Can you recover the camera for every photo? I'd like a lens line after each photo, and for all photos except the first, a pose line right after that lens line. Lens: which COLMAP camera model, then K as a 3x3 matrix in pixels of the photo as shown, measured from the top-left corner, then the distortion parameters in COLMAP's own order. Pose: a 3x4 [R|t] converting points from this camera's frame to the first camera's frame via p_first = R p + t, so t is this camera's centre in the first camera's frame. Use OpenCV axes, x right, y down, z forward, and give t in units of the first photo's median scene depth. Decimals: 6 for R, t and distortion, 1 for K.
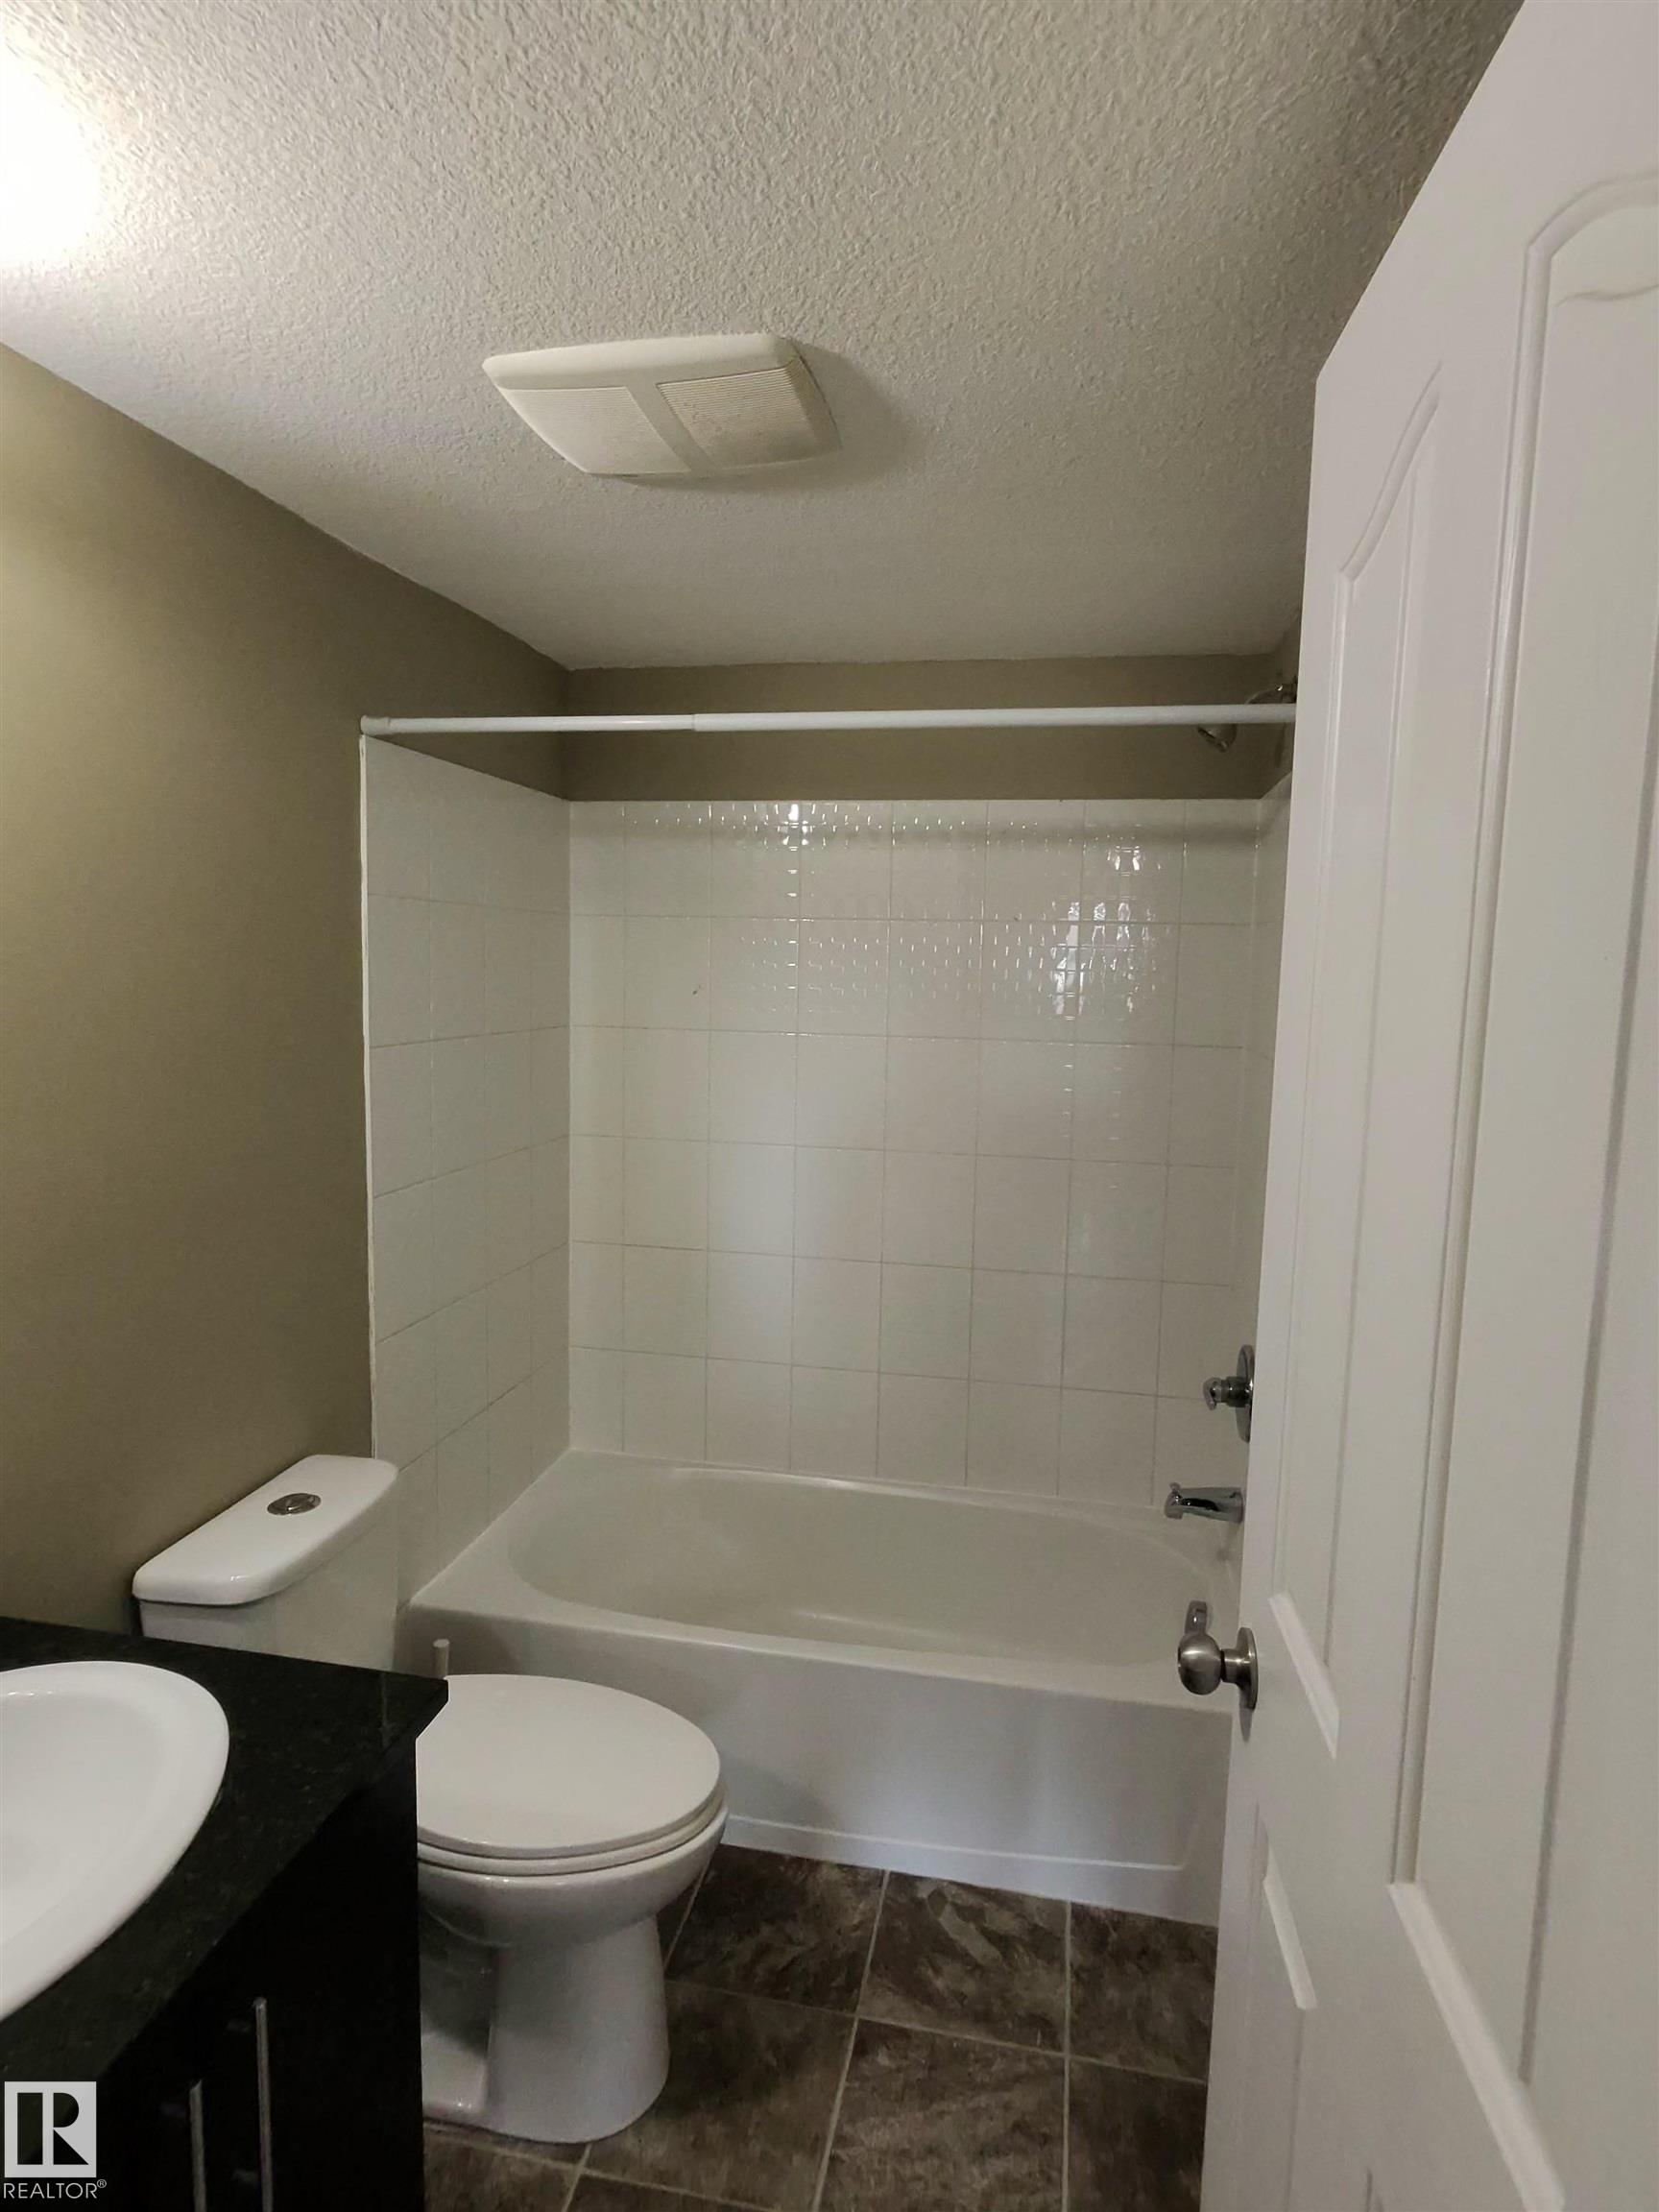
lens RADIAL K [[1240.7, 0, 835.4], [0, 1240.7, 1096.8], [0, 0, 1]] dist [0.004544, 0.002078]
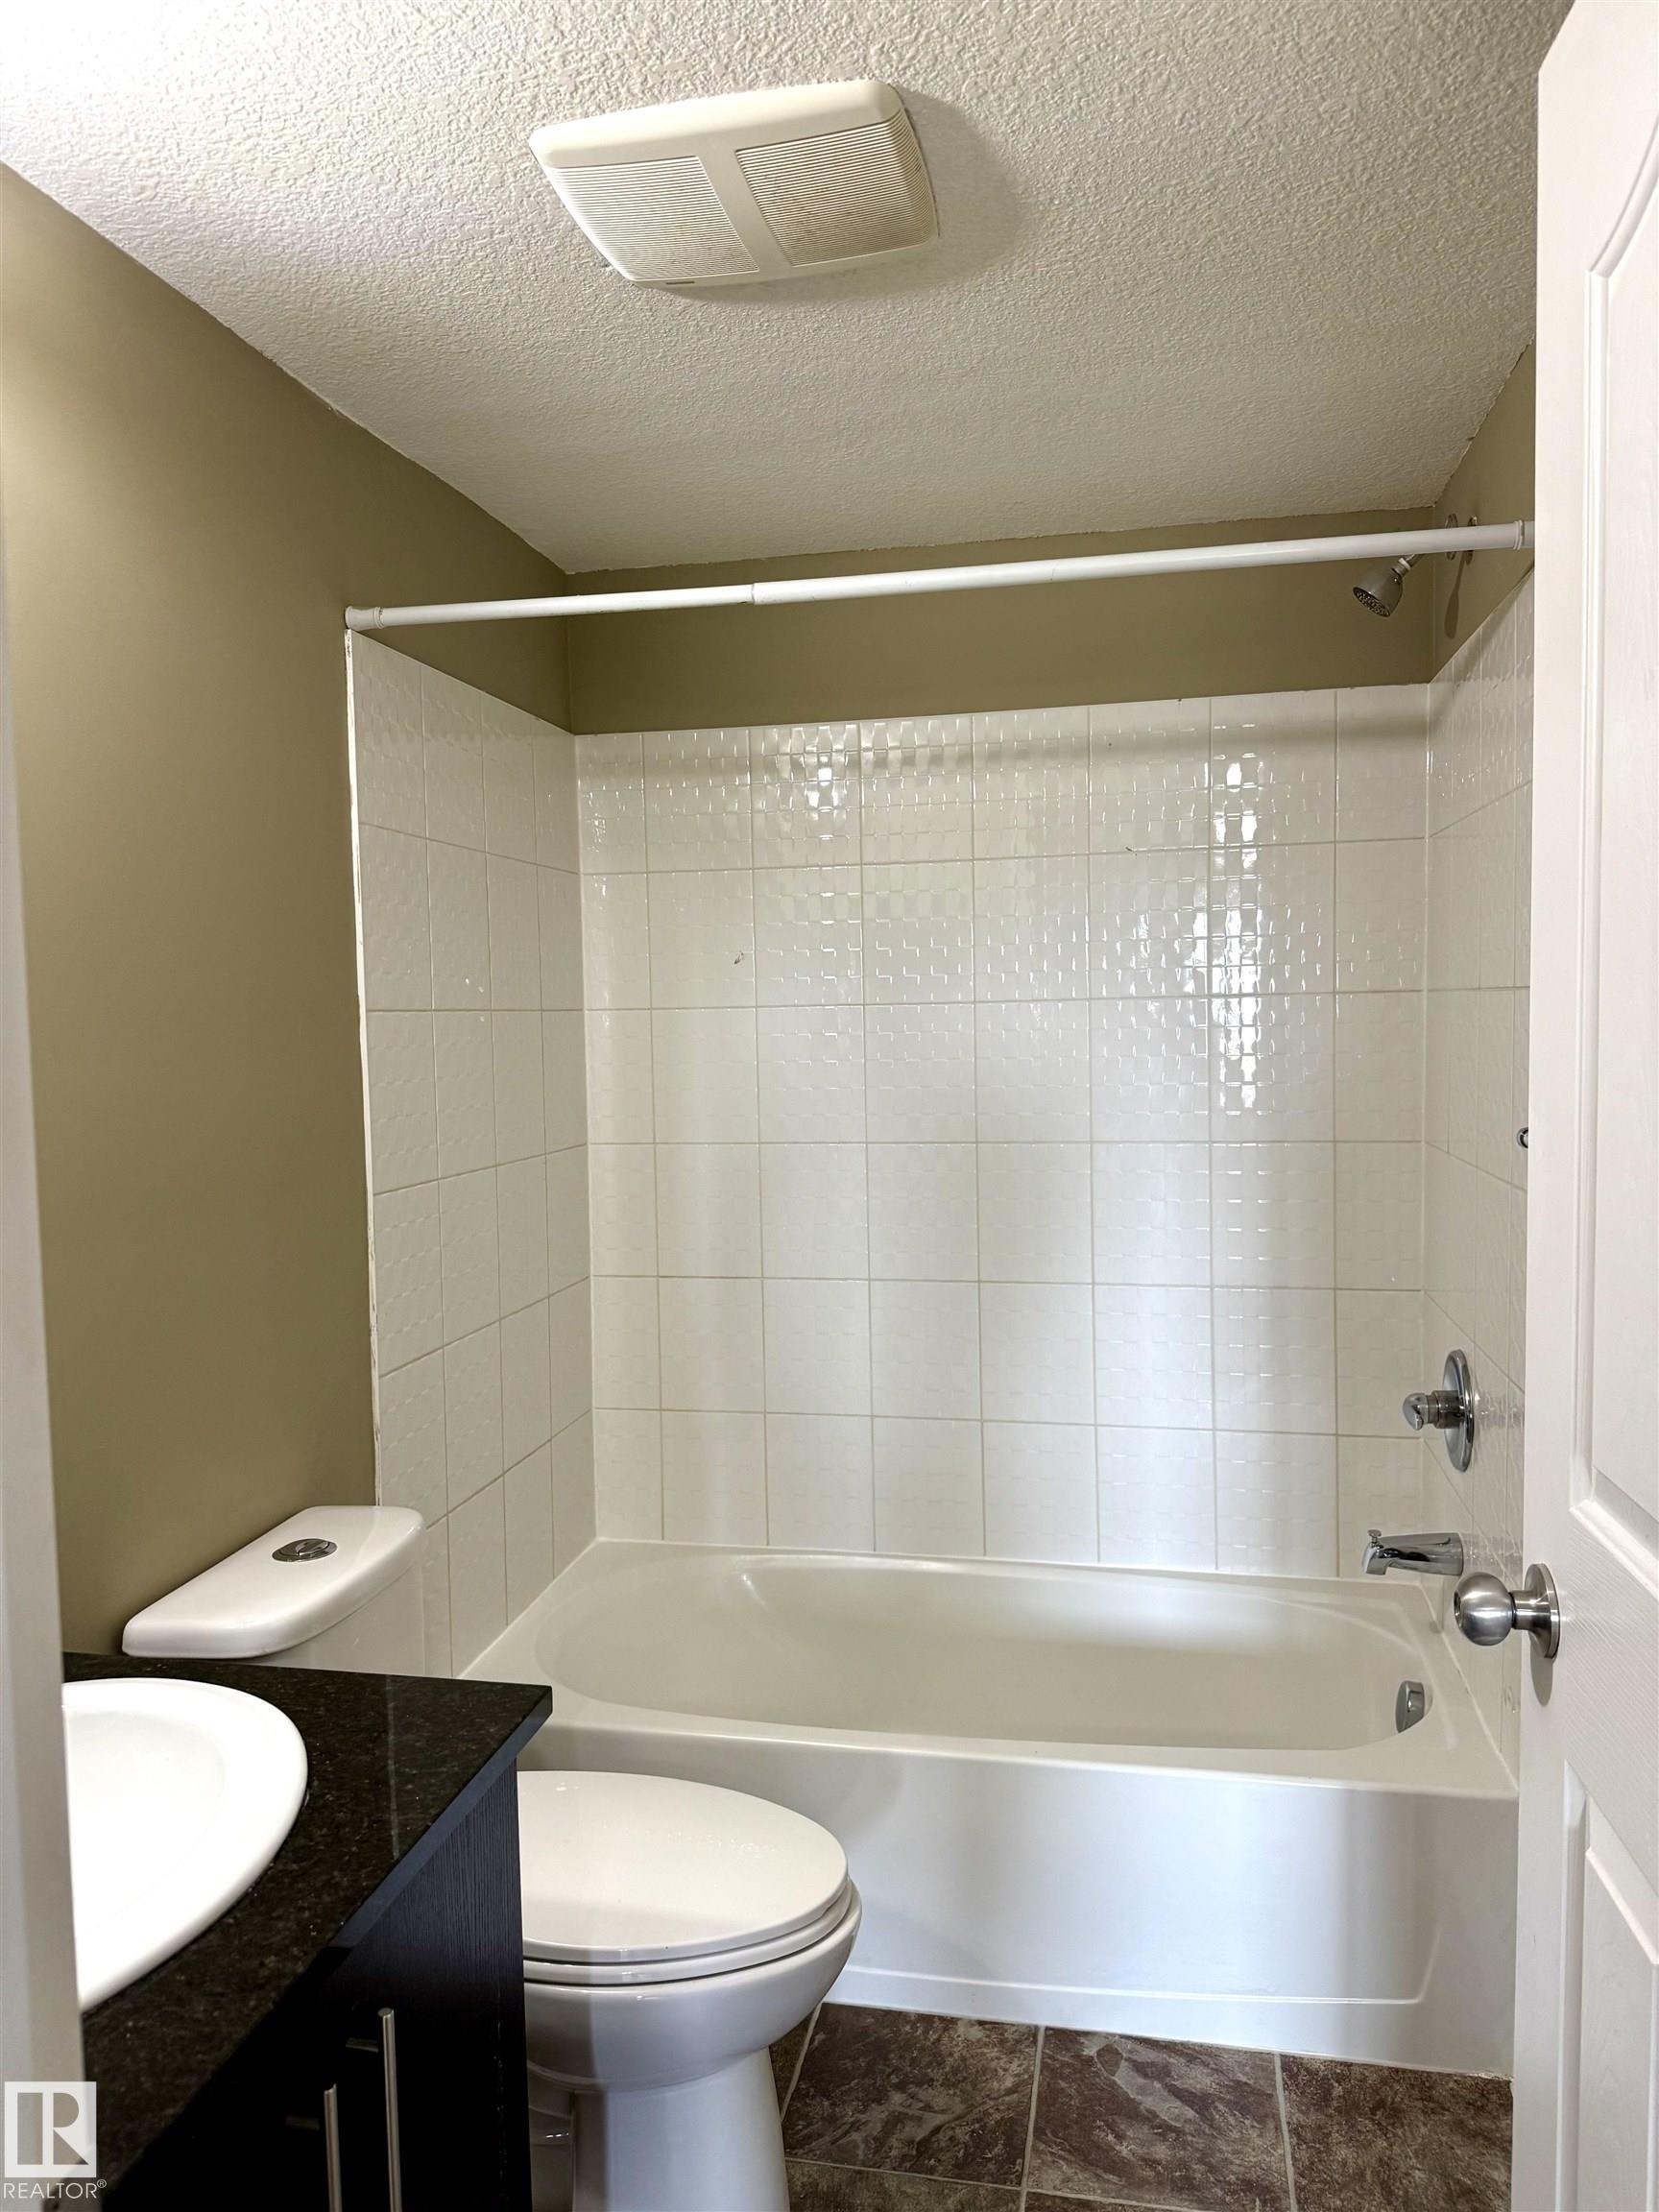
lens RADIAL K [[1583.5, 0, 833.9], [0, 1583.5, 1107.0], [0, 0, 1]] dist [0.006198, -0.005374]
pose [[0.999159, -0.039836, -0.009757, -0.062918], [0.039351, 0.998179, -0.045716, 0.089961], [0.011560, 0.045293, 0.998907, -0.036255]]
